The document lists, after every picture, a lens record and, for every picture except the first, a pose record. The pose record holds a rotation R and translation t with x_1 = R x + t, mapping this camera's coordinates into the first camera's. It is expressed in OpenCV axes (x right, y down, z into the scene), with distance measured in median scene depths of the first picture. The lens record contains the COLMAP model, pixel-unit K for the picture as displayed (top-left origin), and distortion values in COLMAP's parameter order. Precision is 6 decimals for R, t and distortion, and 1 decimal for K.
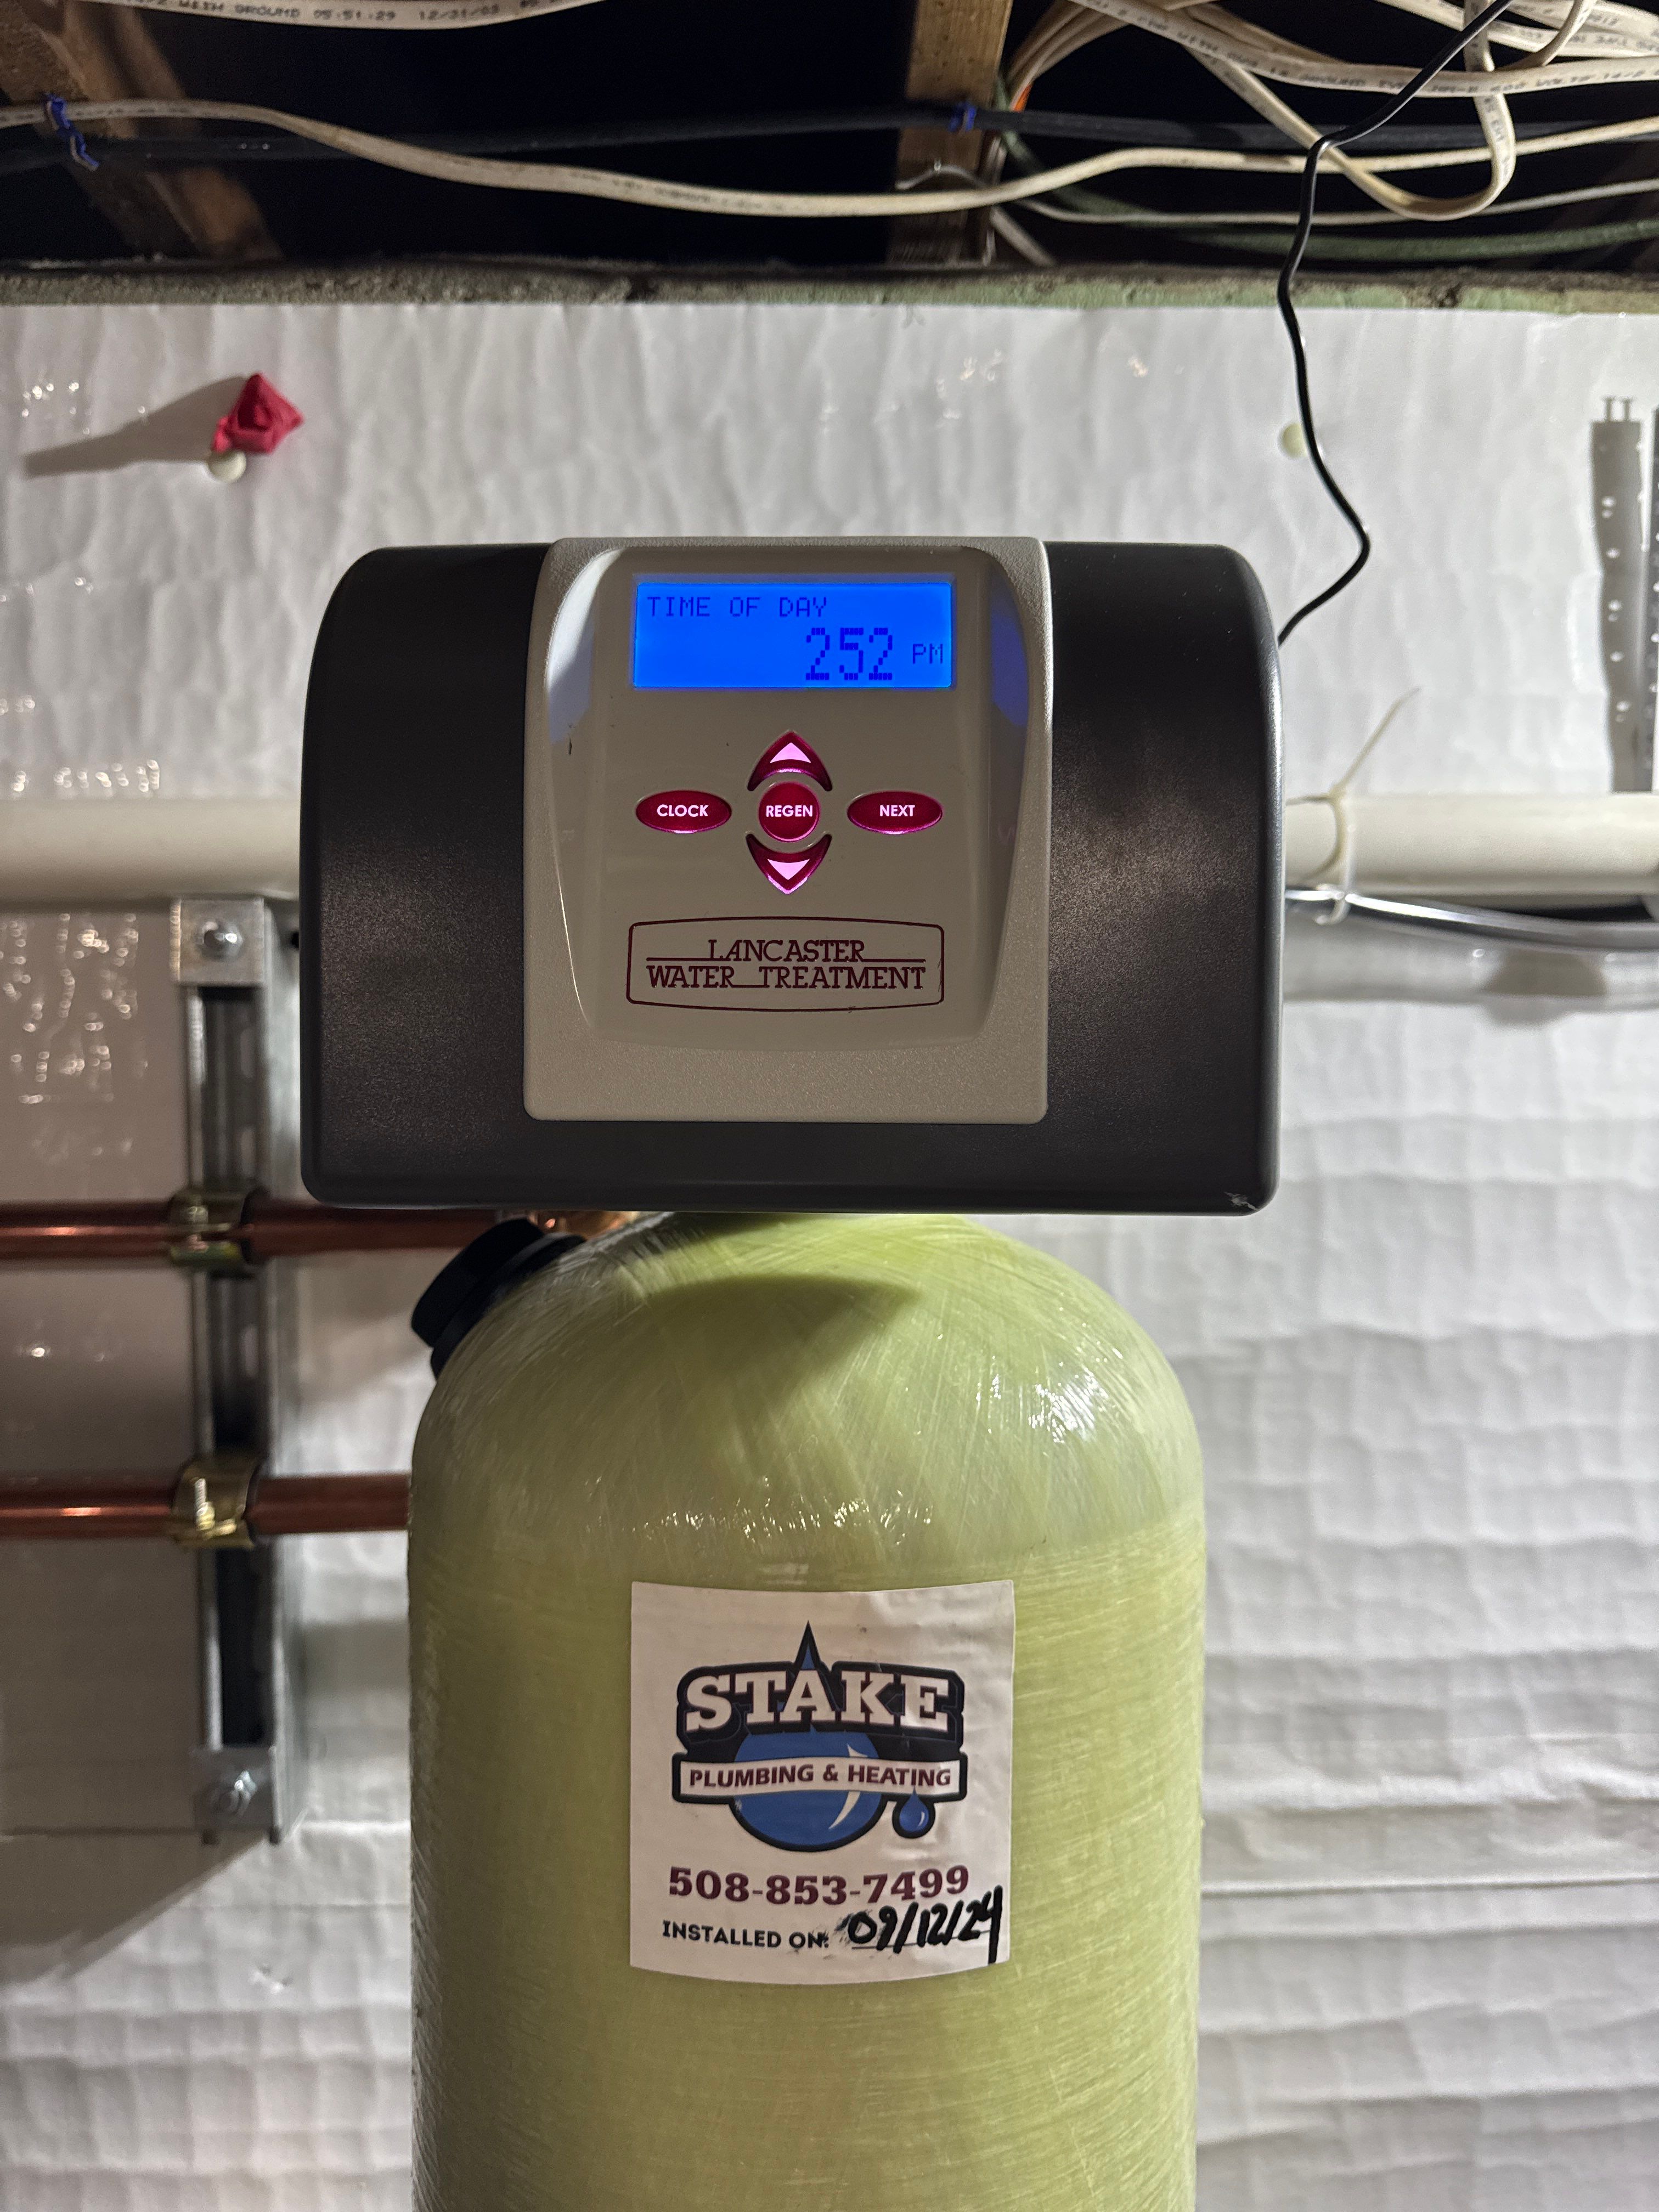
lens RADIAL K [[1620.6, 0, 828.8], [0, 1620.6, 1112.7], [0, 0, 1]] dist [-0.026066, 0.010488]
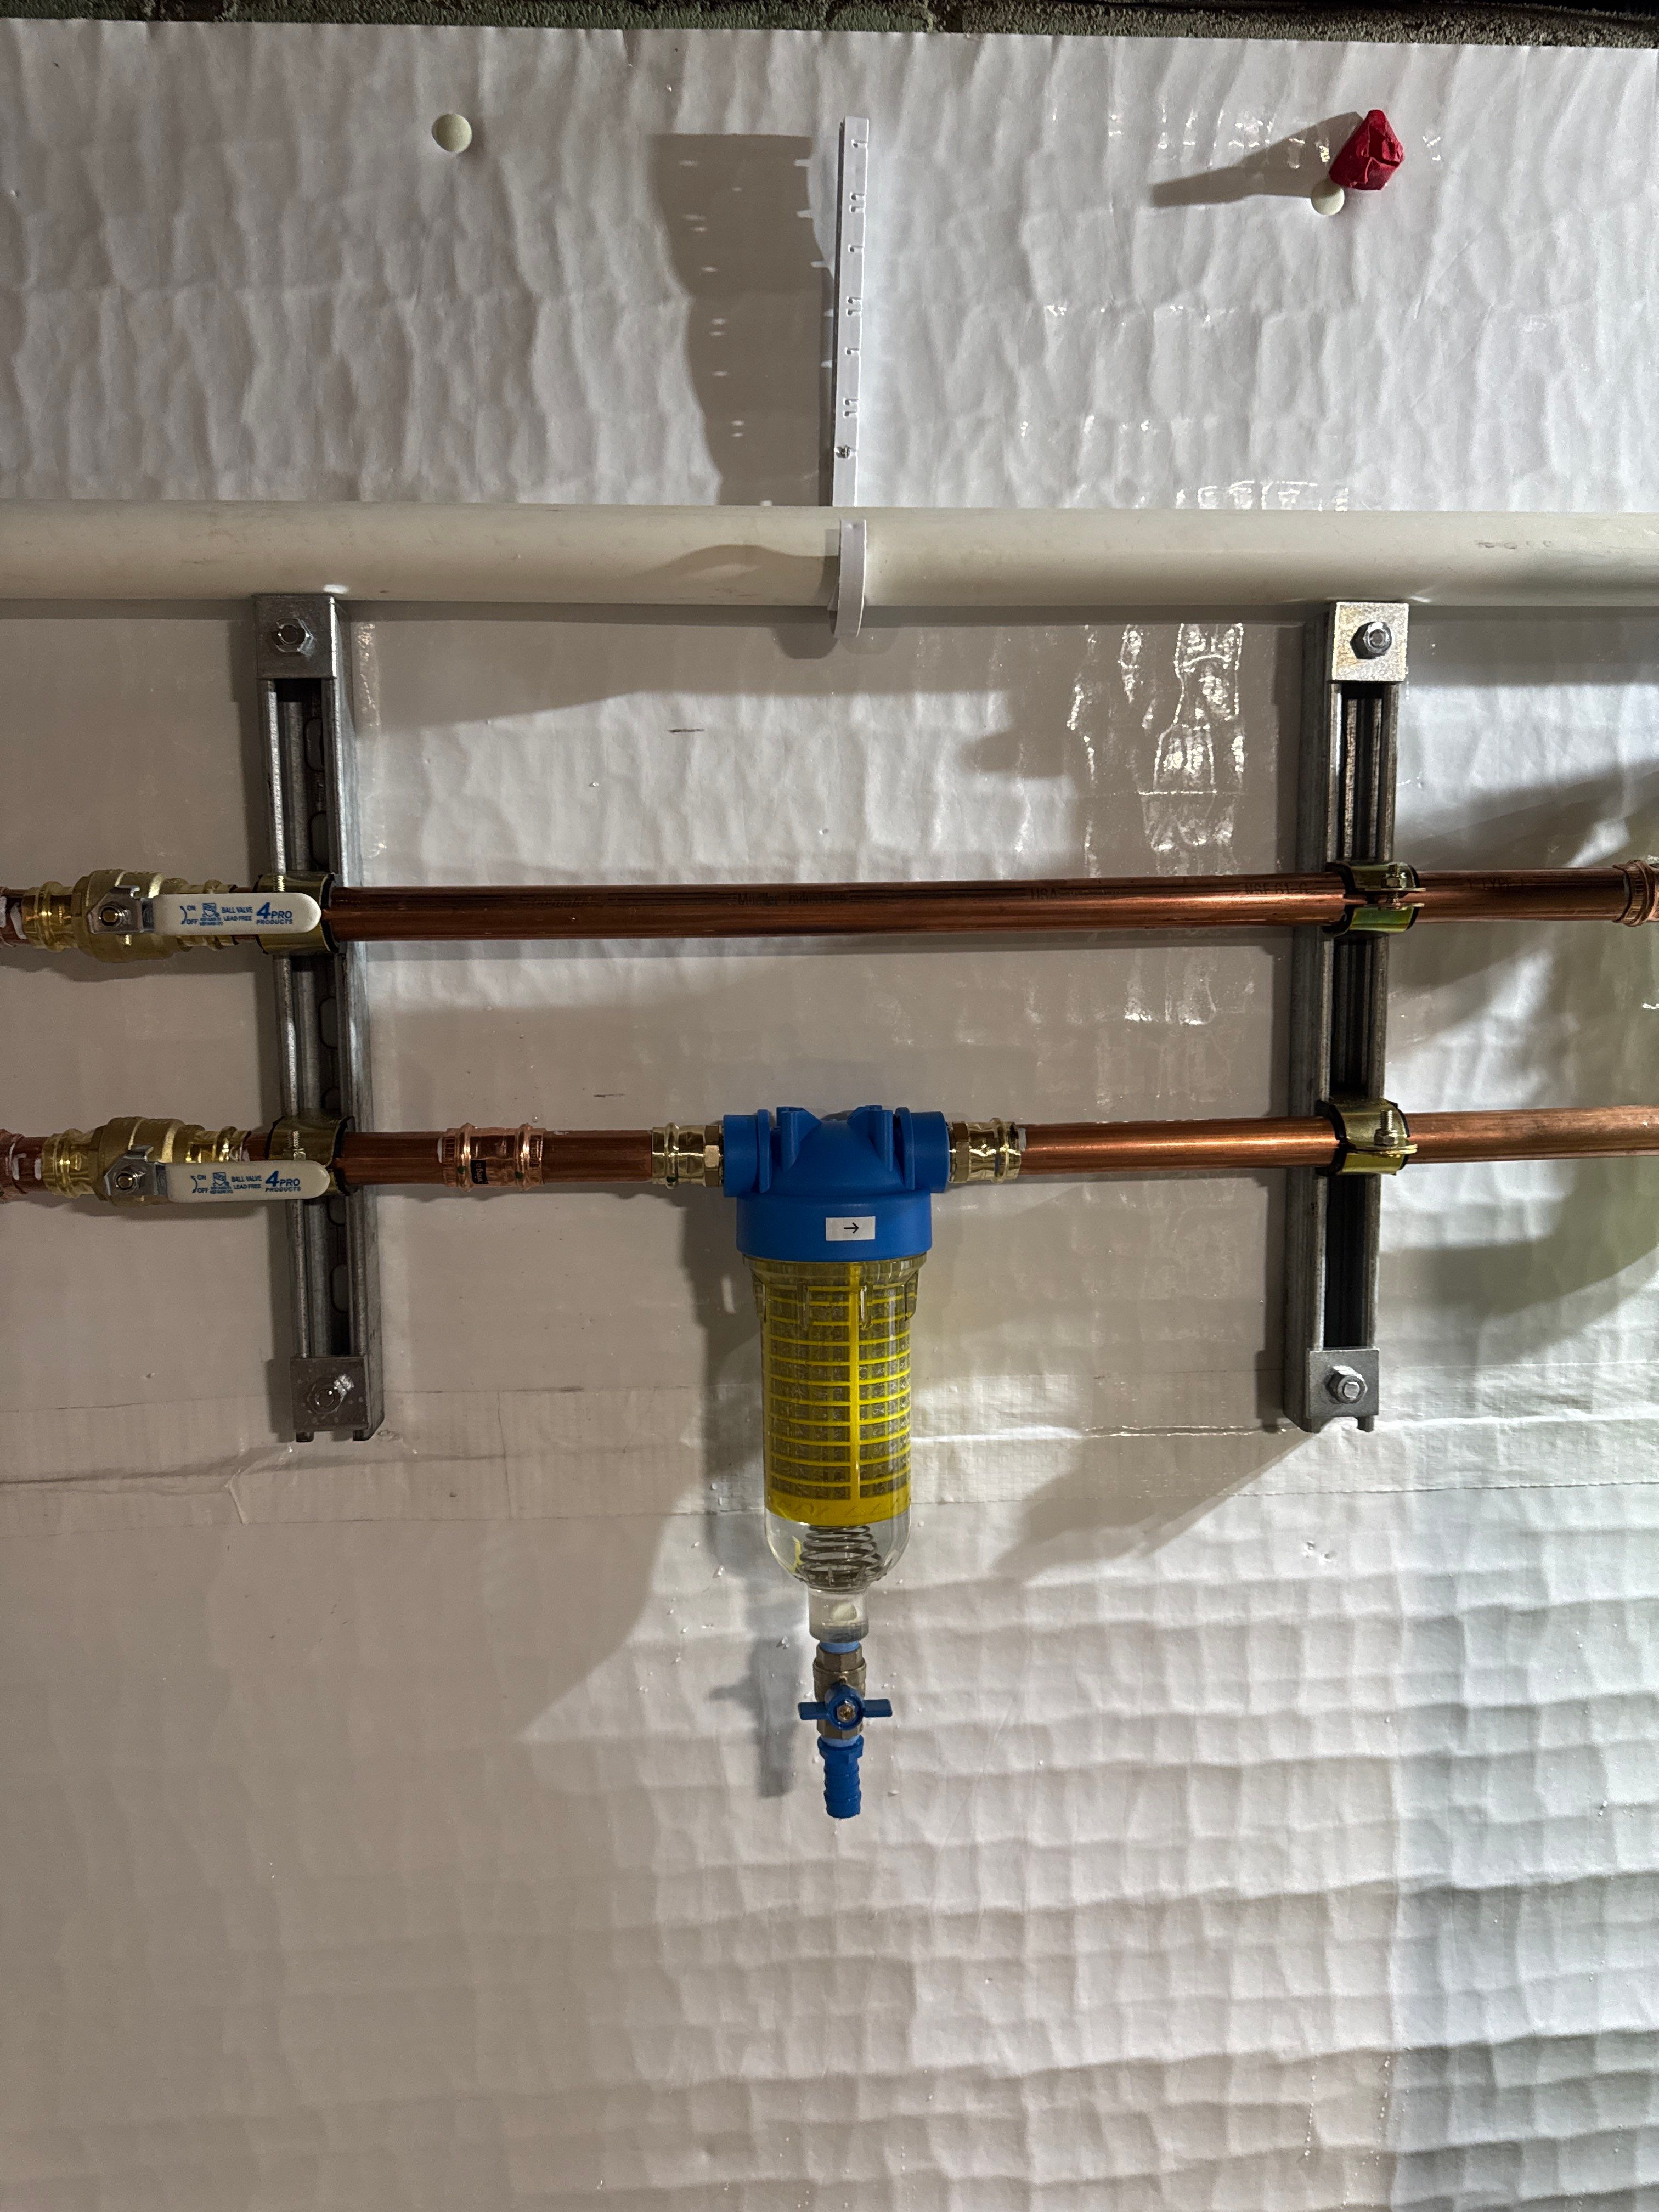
lens RADIAL K [[1549.8, 0, 794.5], [0, 1549.8, 1104.1], [0, 0, 1]] dist [0.028216, -0.037845]
pose [[0.999365, -0.007540, 0.034814, -0.770402], [0.004262, 0.995629, 0.093297, 0.105220], [-0.035365, -0.093090, 0.995029, -0.090313]]
